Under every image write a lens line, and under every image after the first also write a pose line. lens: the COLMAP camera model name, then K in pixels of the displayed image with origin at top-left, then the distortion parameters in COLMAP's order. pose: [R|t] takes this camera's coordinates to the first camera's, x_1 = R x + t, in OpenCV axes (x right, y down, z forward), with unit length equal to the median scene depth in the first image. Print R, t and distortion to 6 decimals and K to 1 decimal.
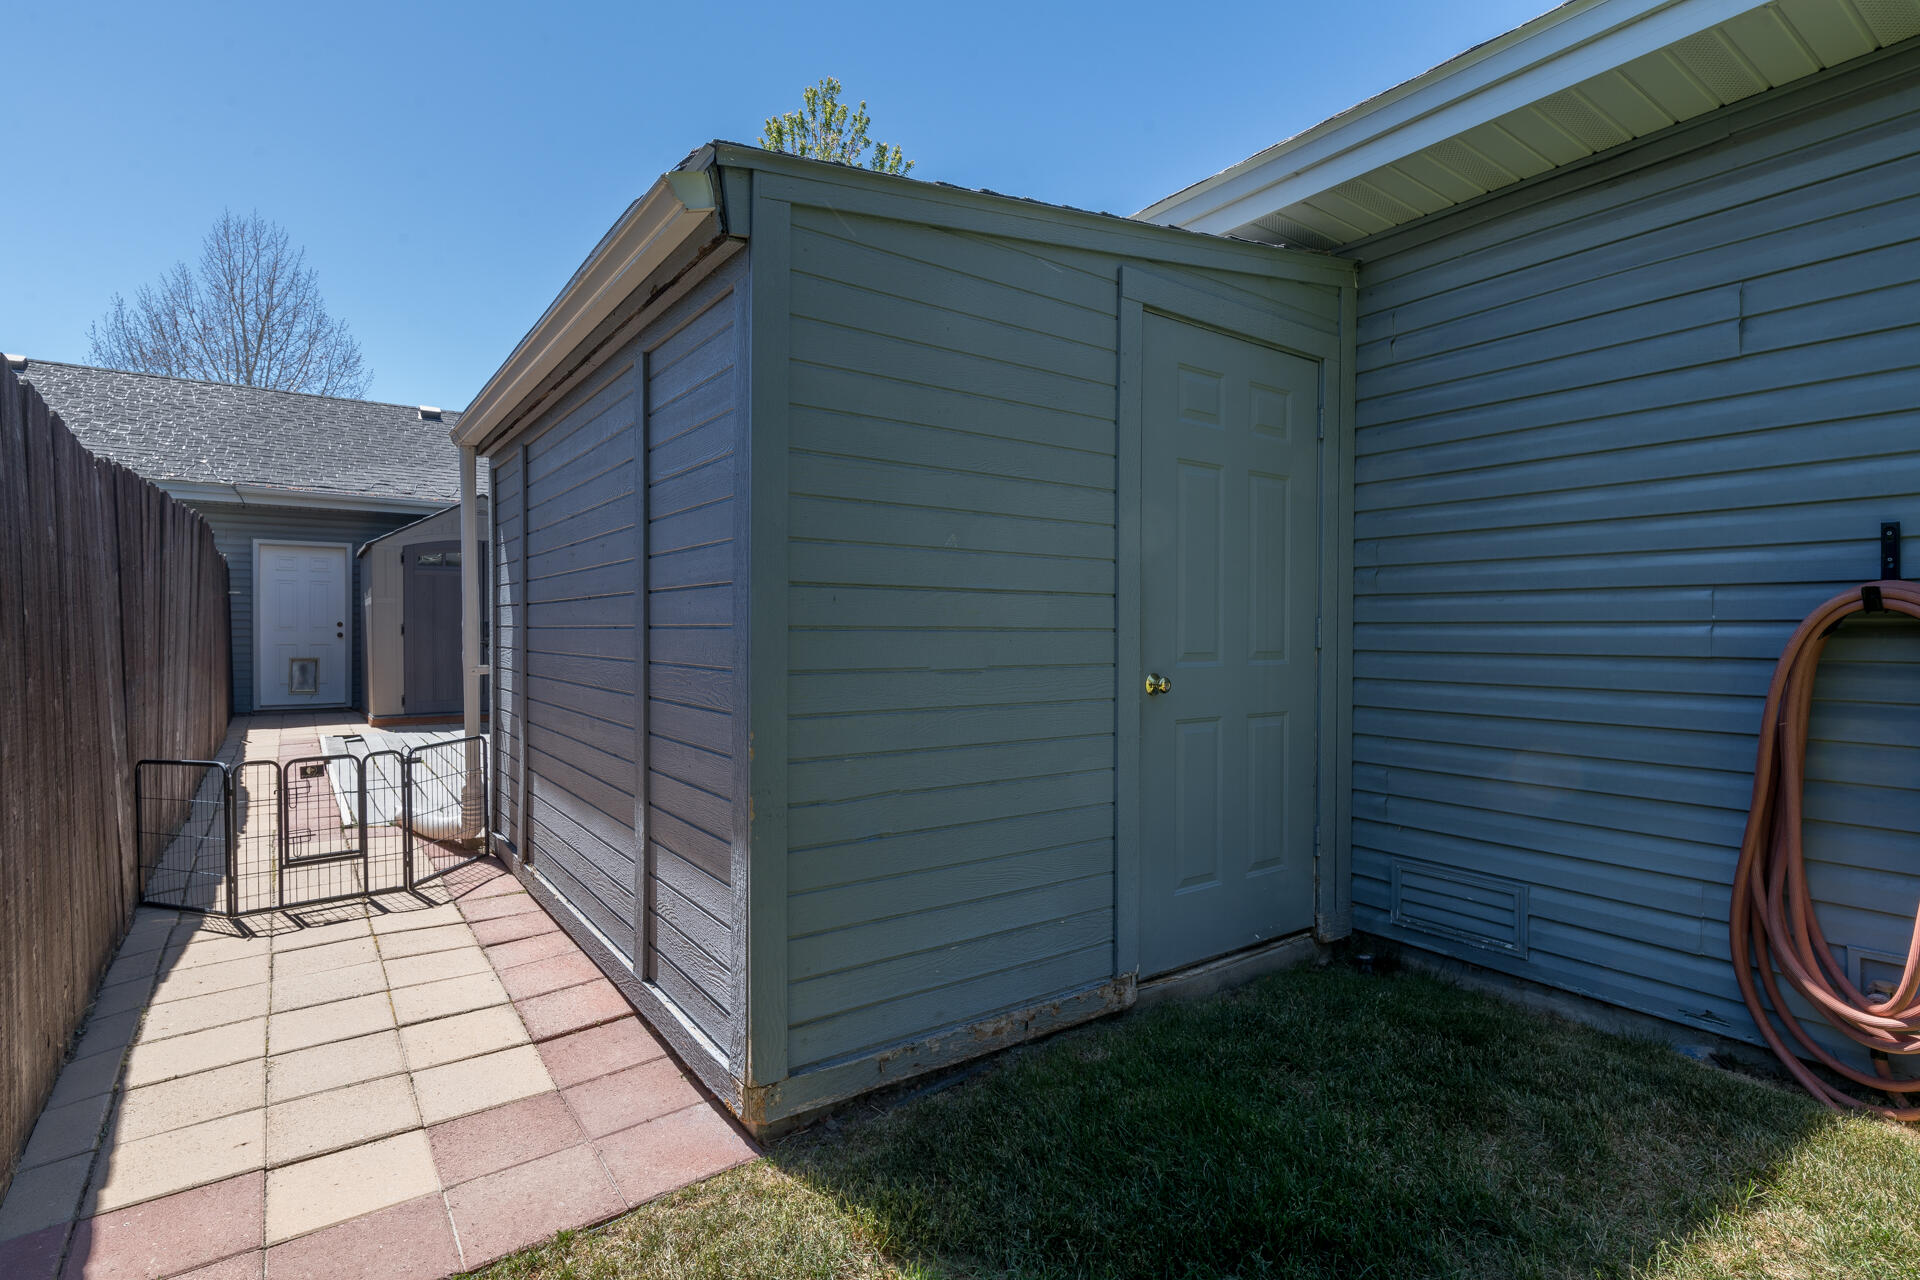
lens RADIAL K [[927.5, 0, 973.7], [0, 927.5, 639.3], [0, 0, 1]] dist [-0.003835, -0.001081]
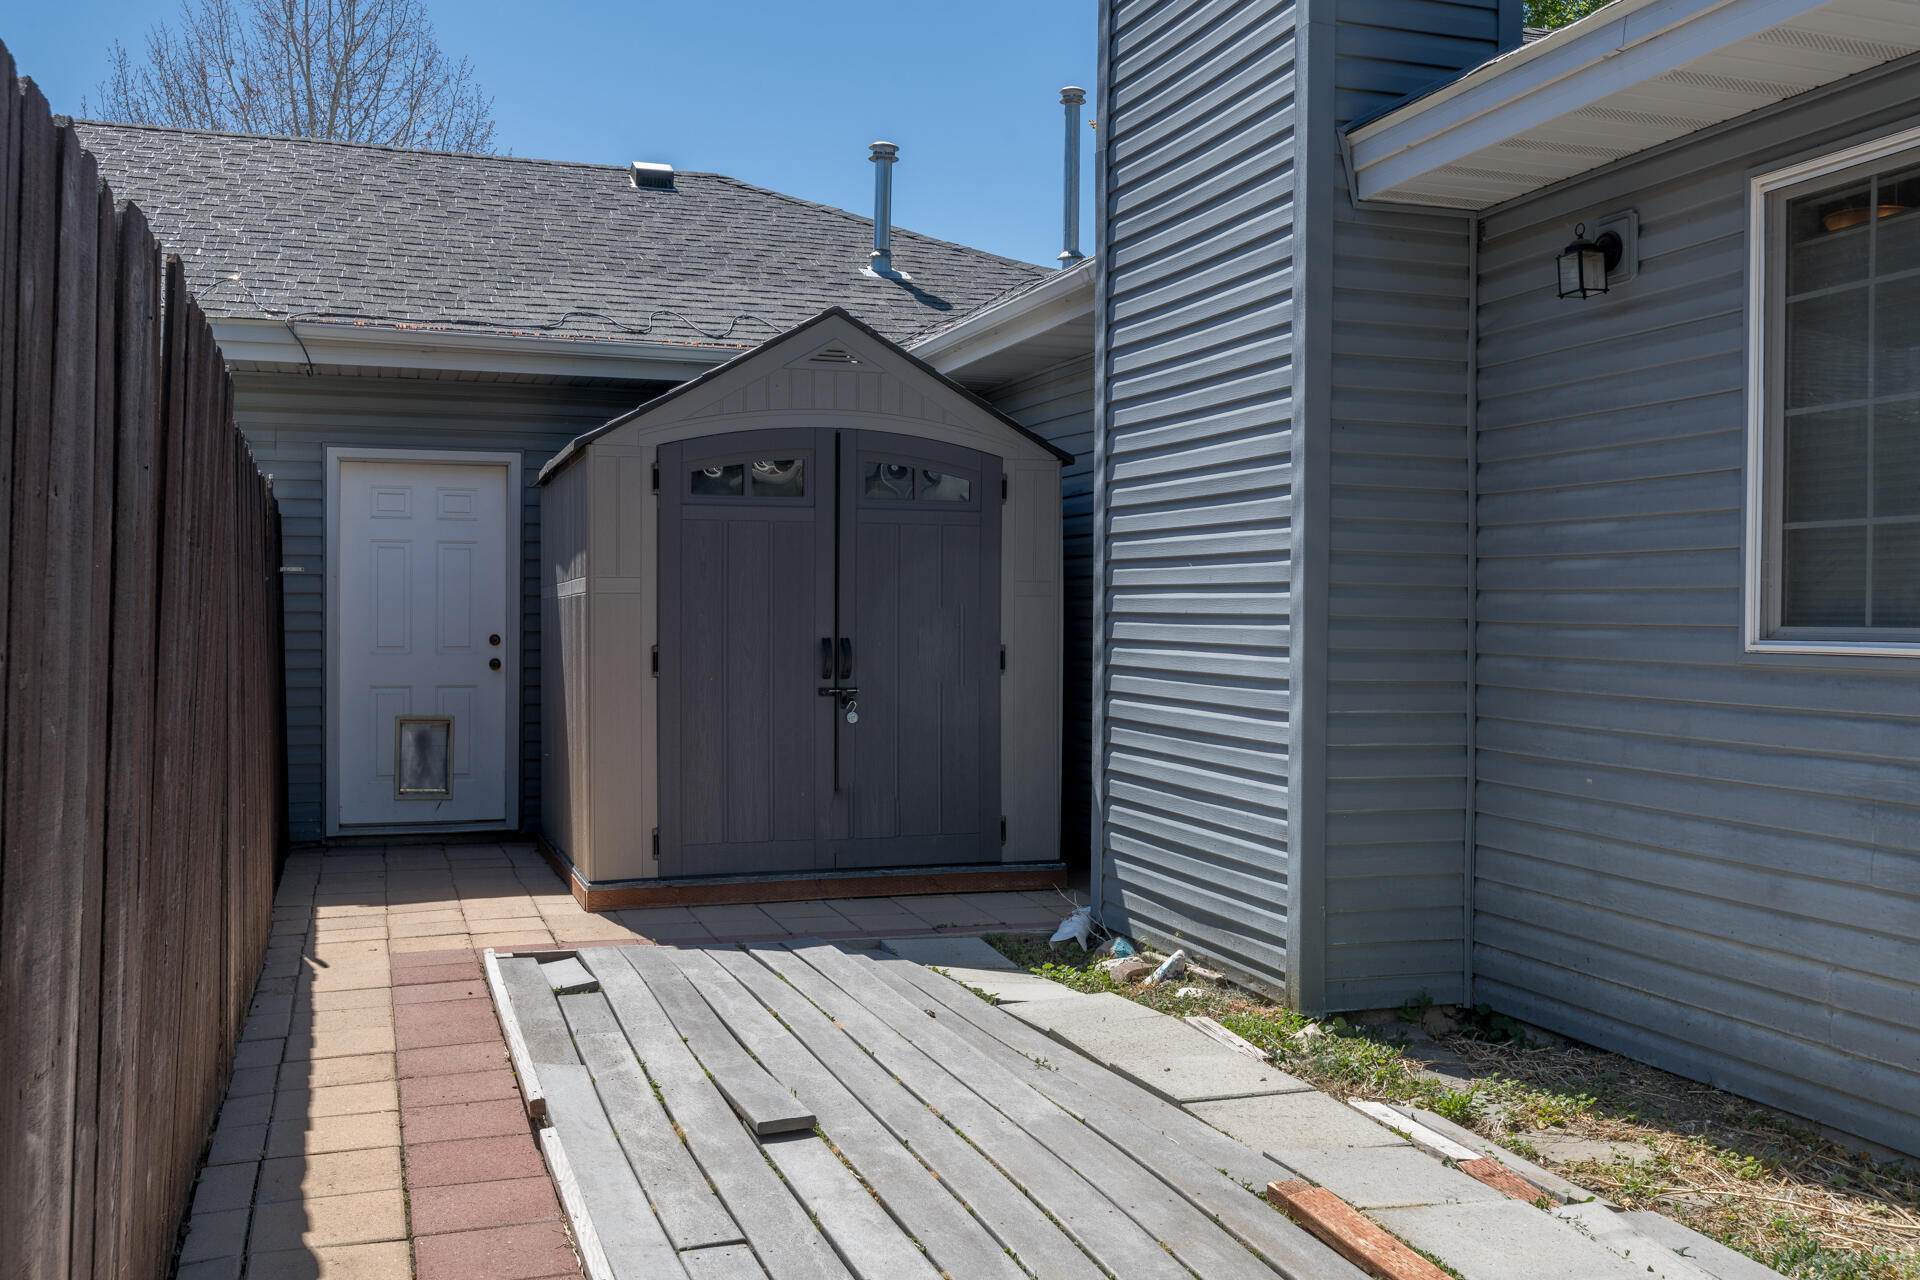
lens RADIAL K [[1674.0, 0, 955.7], [0, 1674.0, 631.8], [0, 0, 1]] dist [0.001565, 0.004035]
pose [[0.956052, 0.001219, -0.293196, -0.250519], [-0.003202, 0.999975, -0.006281, -0.015756], [0.293181, 0.006944, 0.956032, 0.315272]]
